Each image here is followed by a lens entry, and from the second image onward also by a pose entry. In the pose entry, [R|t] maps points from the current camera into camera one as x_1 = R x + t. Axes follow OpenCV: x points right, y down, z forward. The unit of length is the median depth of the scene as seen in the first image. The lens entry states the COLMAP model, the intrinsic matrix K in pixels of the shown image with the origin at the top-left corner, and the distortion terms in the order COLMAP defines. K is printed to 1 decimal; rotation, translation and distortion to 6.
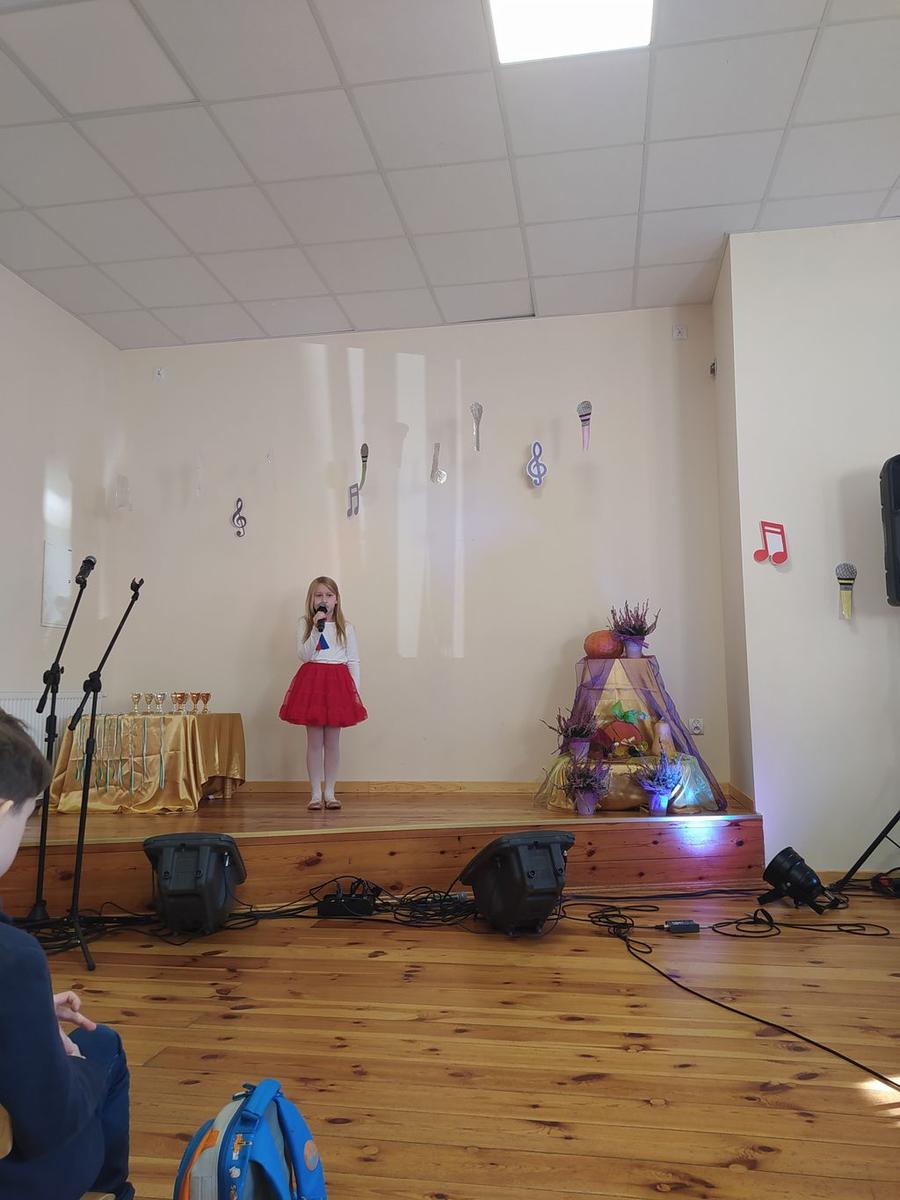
lens RADIAL K [[887.3, 0, 484.4], [0, 887.3, 636.2], [0, 0, 1]] dist [0.073617, -0.139143]
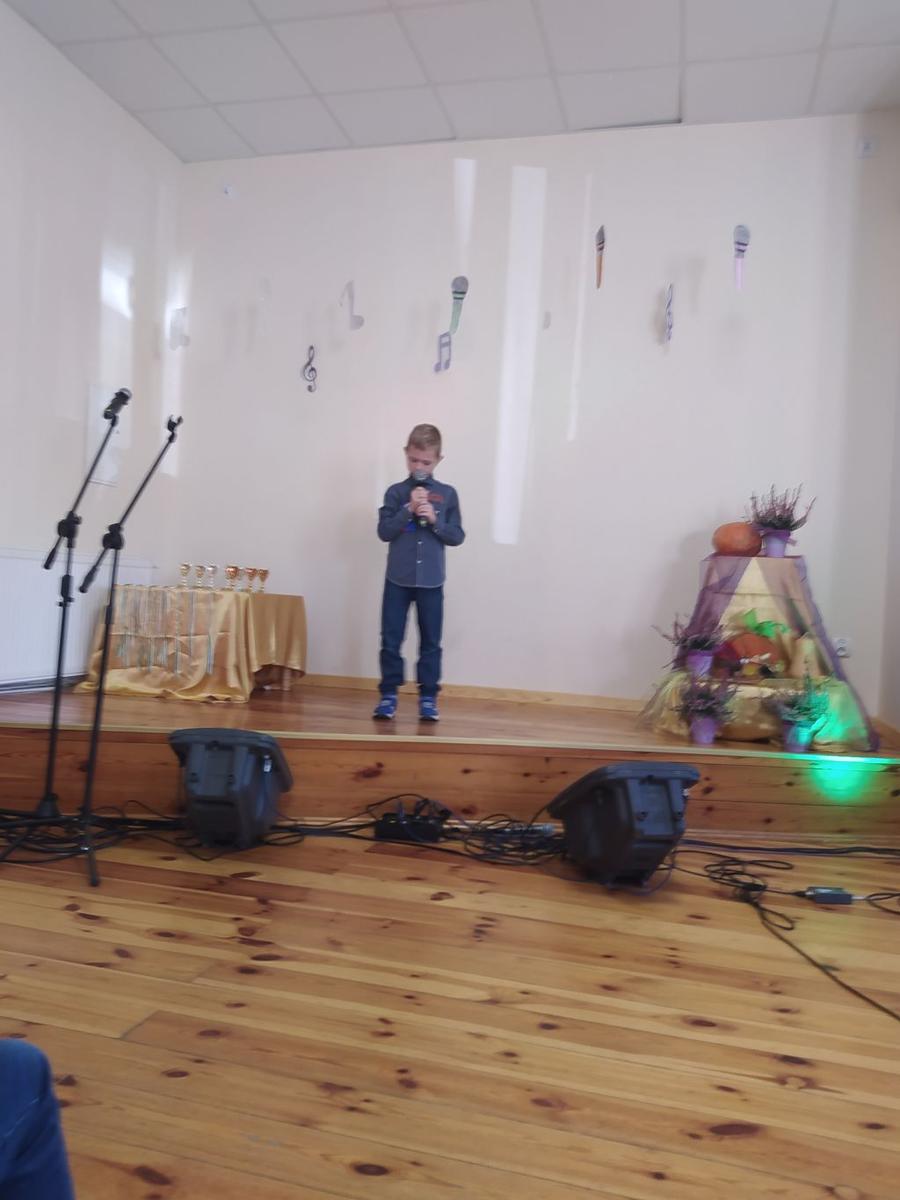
lens RADIAL K [[887.3, 0, 484.4], [0, 887.3, 636.2], [0, 0, 1]] dist [0.073617, -0.139143]
pose [[0.993912, 0.068491, -0.086303, -0.022533], [-0.059404, 0.992824, 0.103791, 0.030514], [0.092793, -0.098033, 0.990848, 0.184155]]
